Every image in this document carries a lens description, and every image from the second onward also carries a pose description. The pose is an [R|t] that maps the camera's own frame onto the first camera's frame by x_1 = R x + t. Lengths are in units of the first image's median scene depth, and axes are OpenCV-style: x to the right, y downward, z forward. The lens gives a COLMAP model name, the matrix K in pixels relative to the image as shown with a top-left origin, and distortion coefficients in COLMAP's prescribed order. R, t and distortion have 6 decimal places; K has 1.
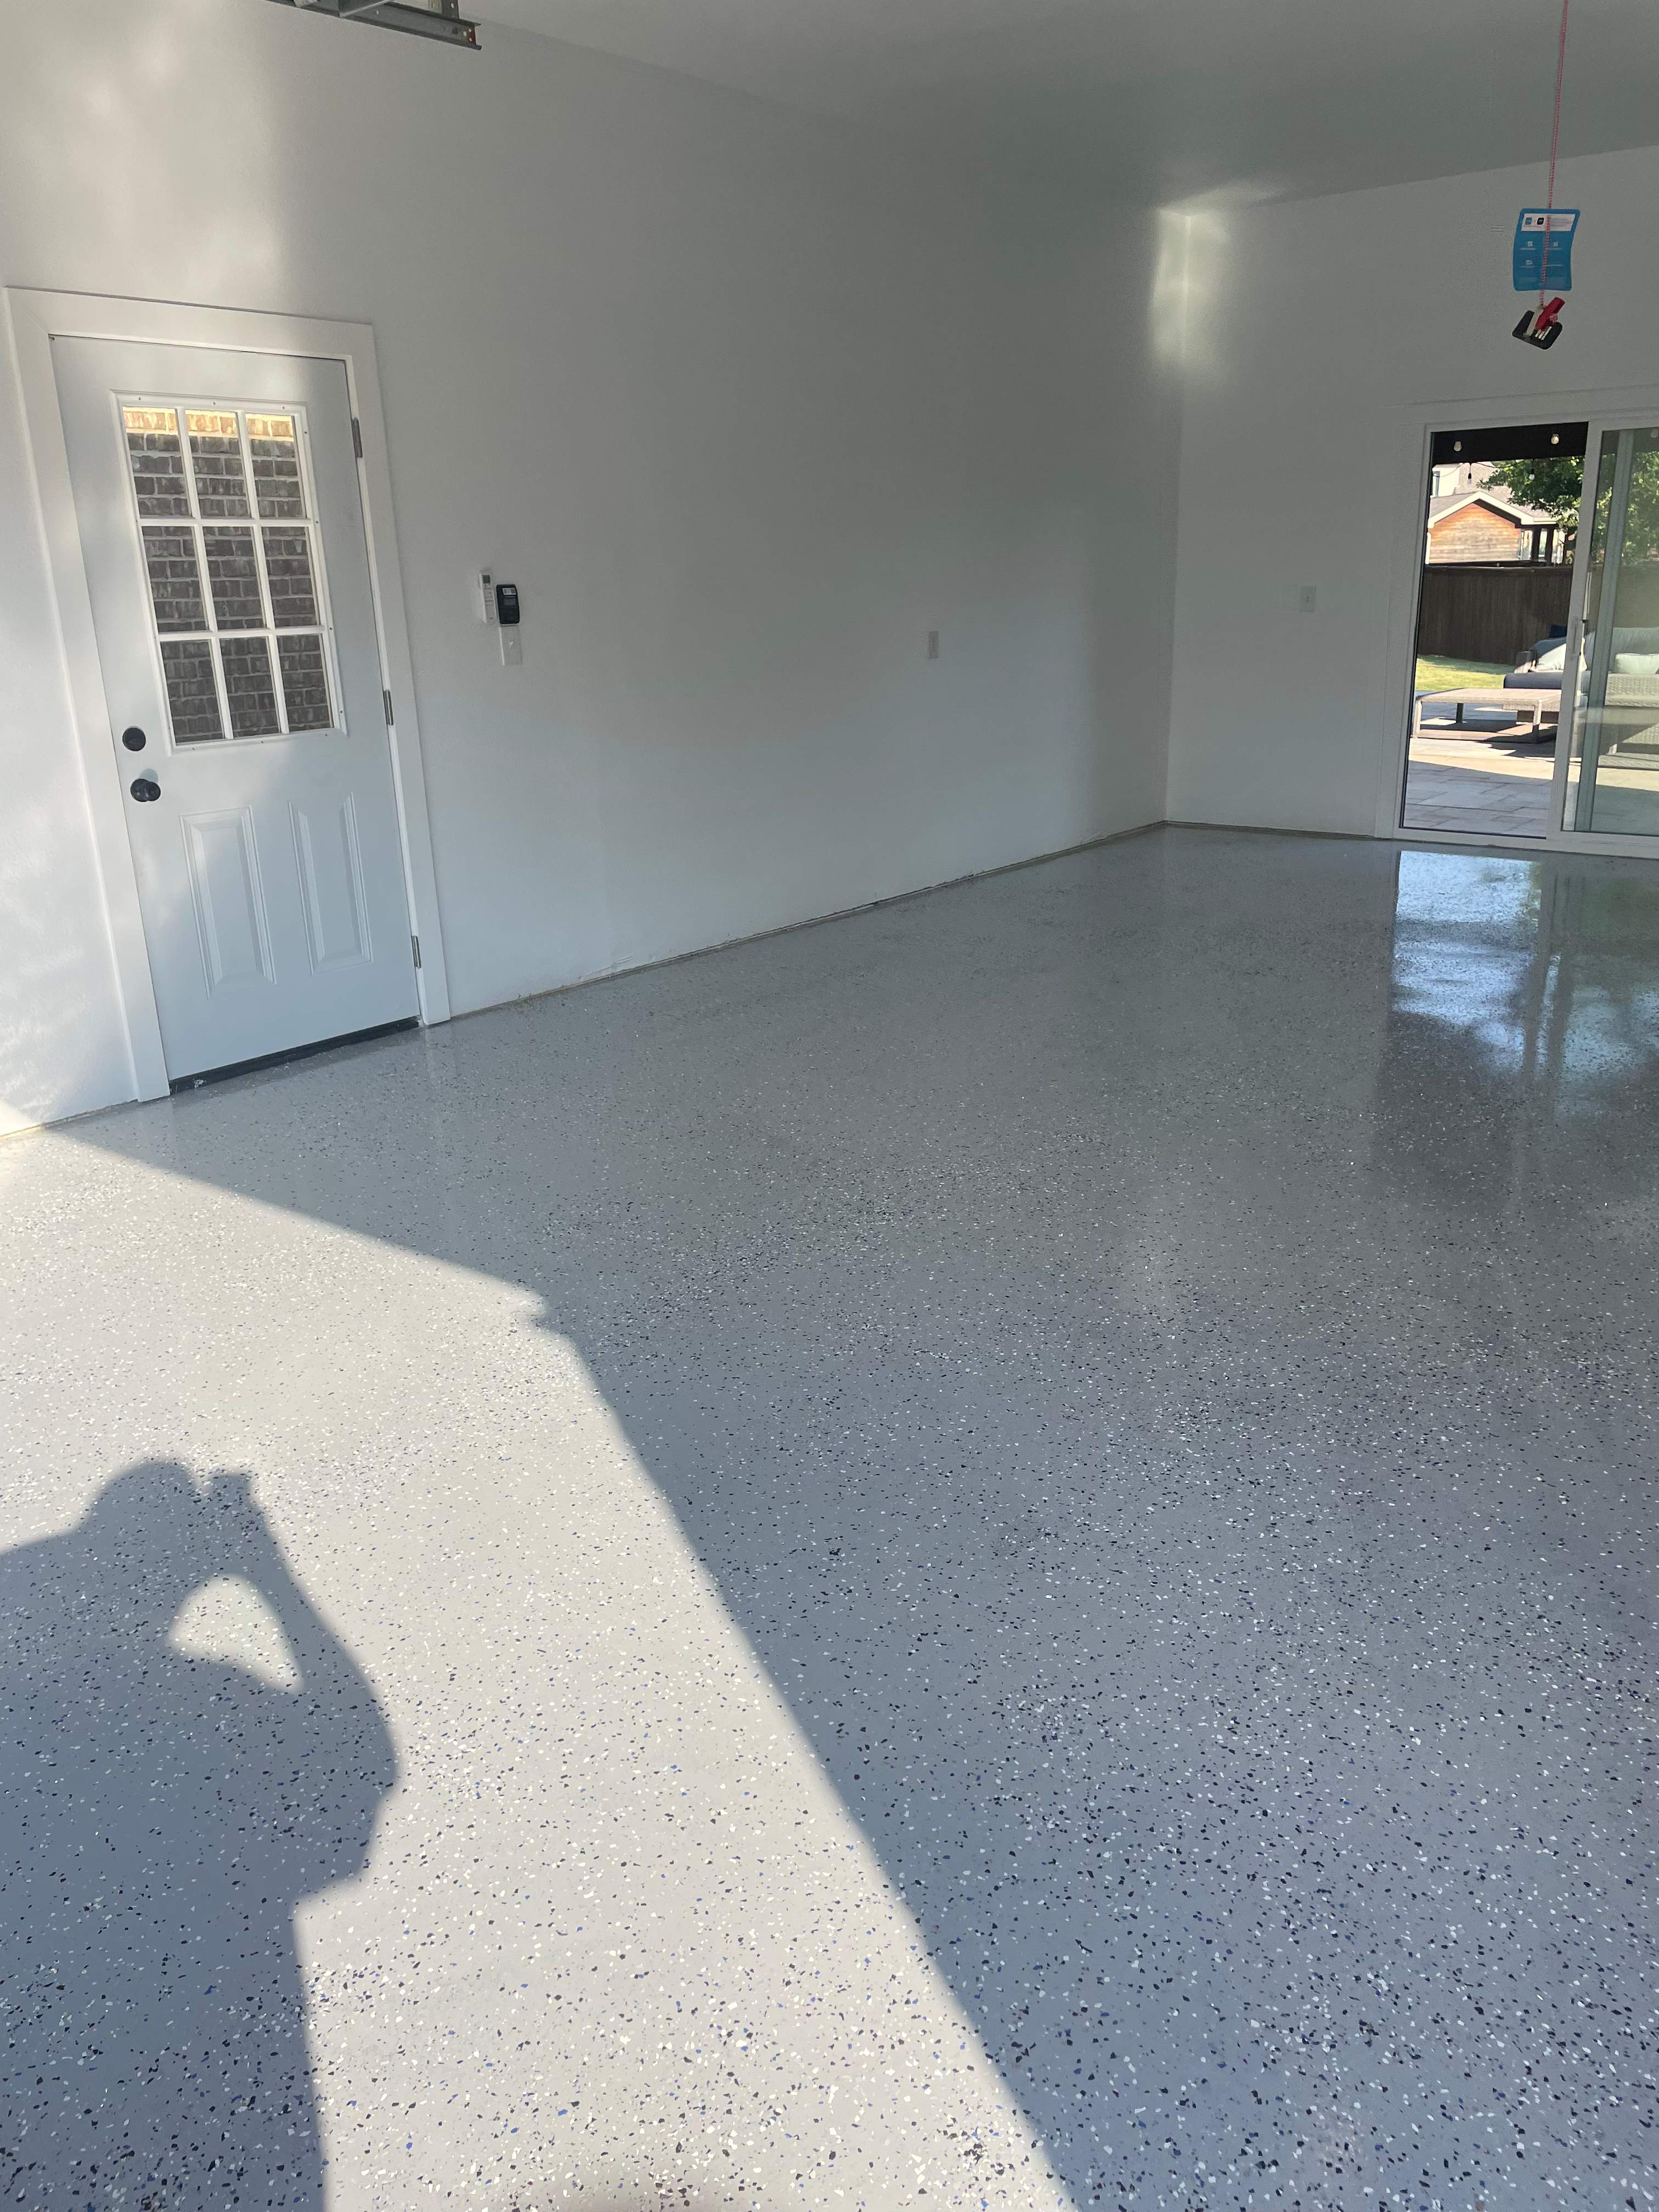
lens RADIAL K [[1679.1, 0, 844.6], [0, 1679.1, 1117.0], [0, 0, 1]] dist [0.096877, -0.145480]
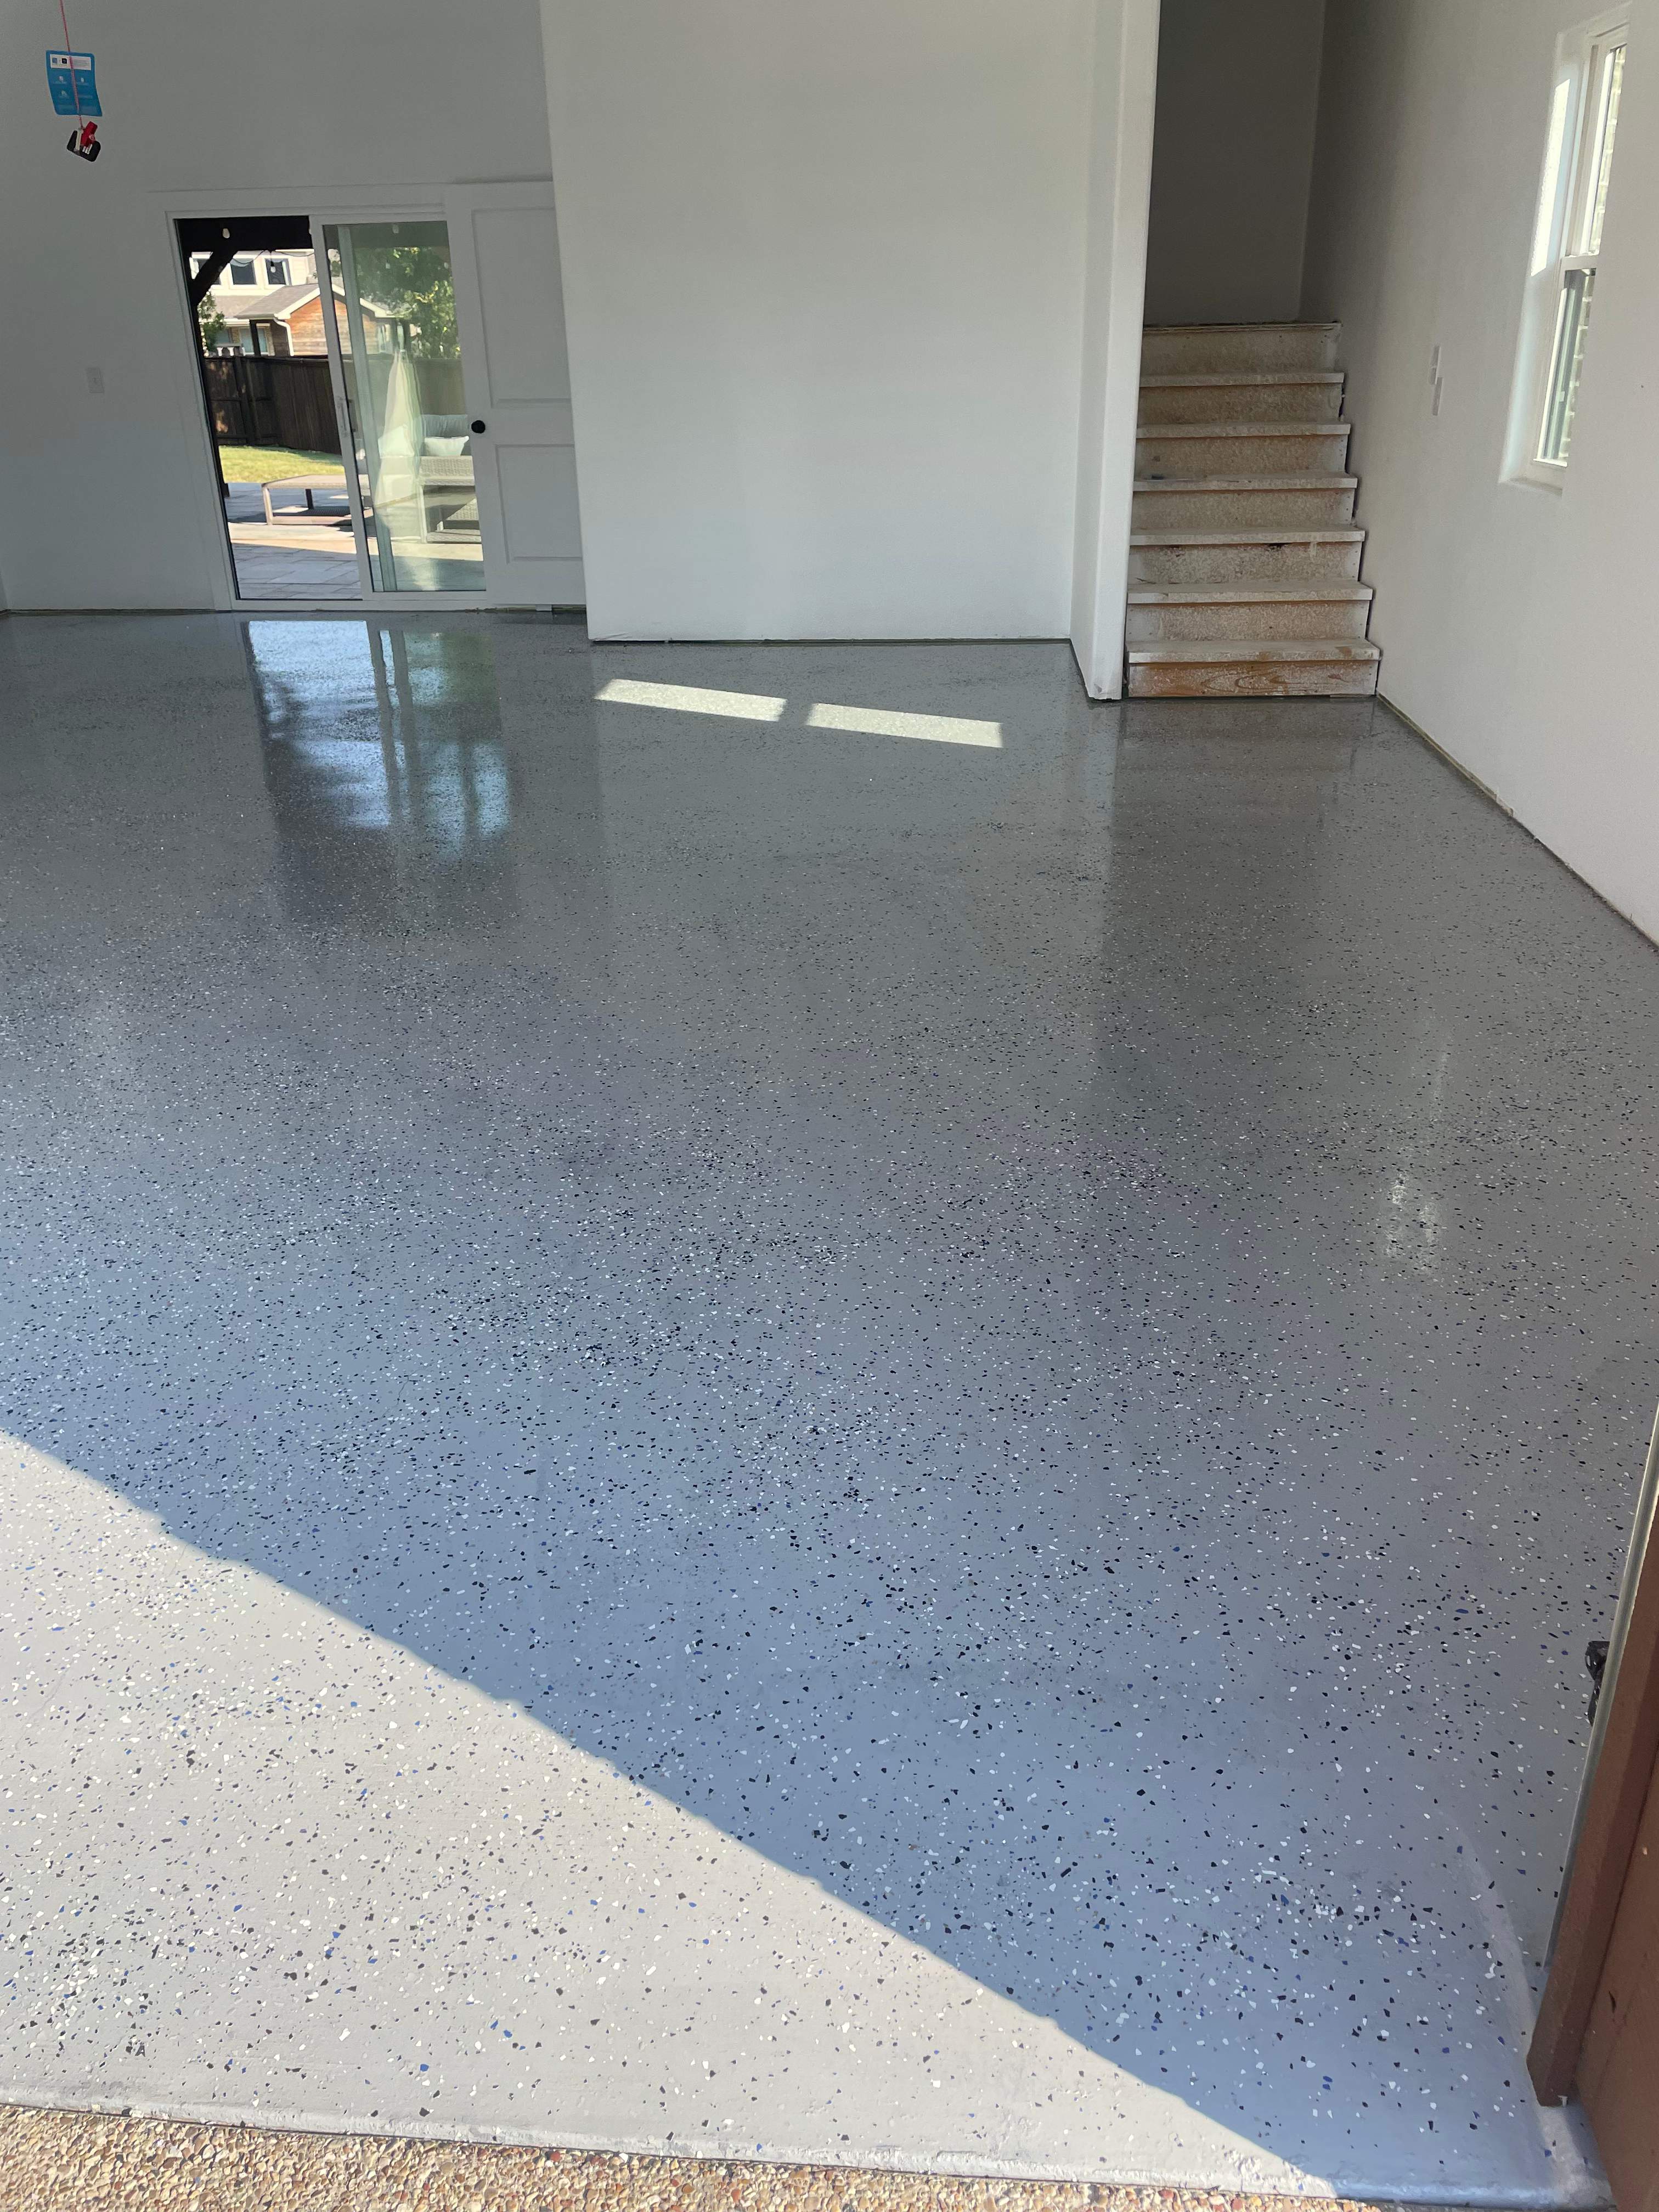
lens RADIAL K [[1684.1, 0, 843.0], [0, 1684.1, 1101.4], [0, 0, 1]] dist [0.085271, -0.110220]
pose [[0.828752, -0.221695, 0.513831, 0.035371], [0.171523, 0.974621, 0.143856, 0.112563], [-0.532682, -0.031087, 0.845744, -0.302910]]
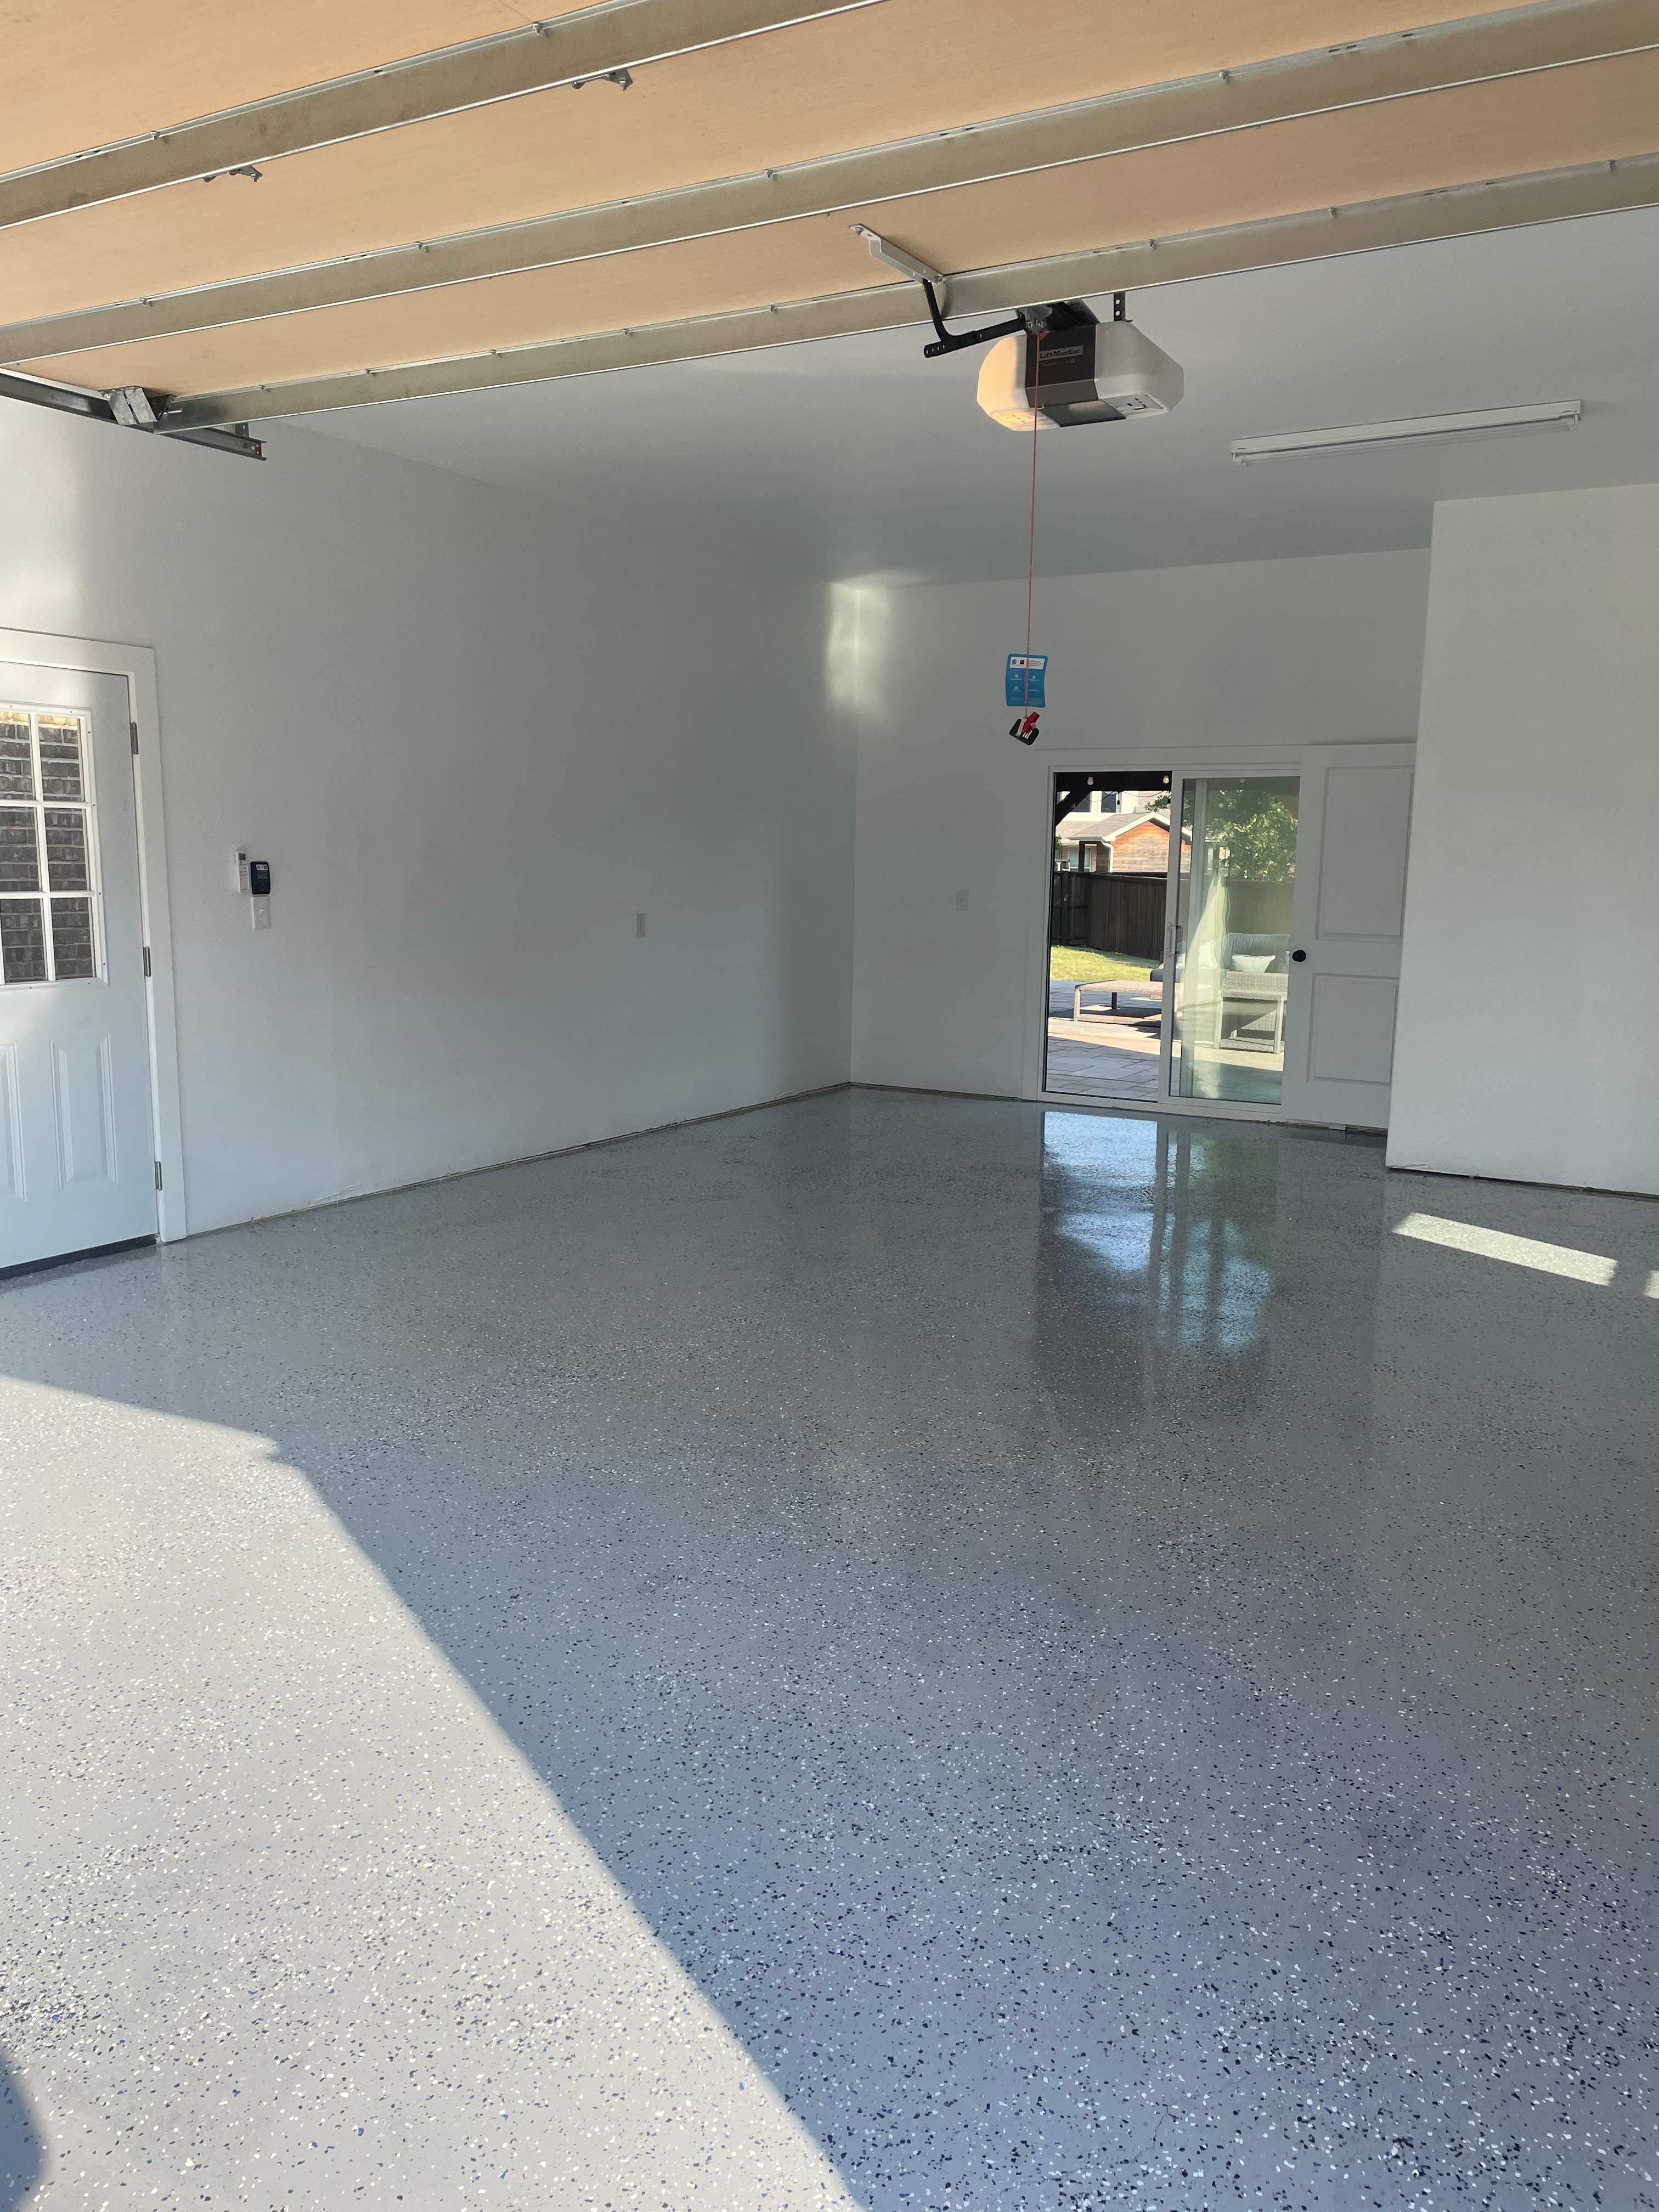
lens RADIAL K [[1679.1, 0, 844.6], [0, 1679.1, 1117.0], [0, 0, 1]] dist [0.096877, -0.145480]
pose [[0.987392, 0.015784, 0.157503, 0.020844], [0.009499, 0.987315, -0.158492, 0.063456], [-0.158007, 0.157990, 0.974717, -0.229266]]
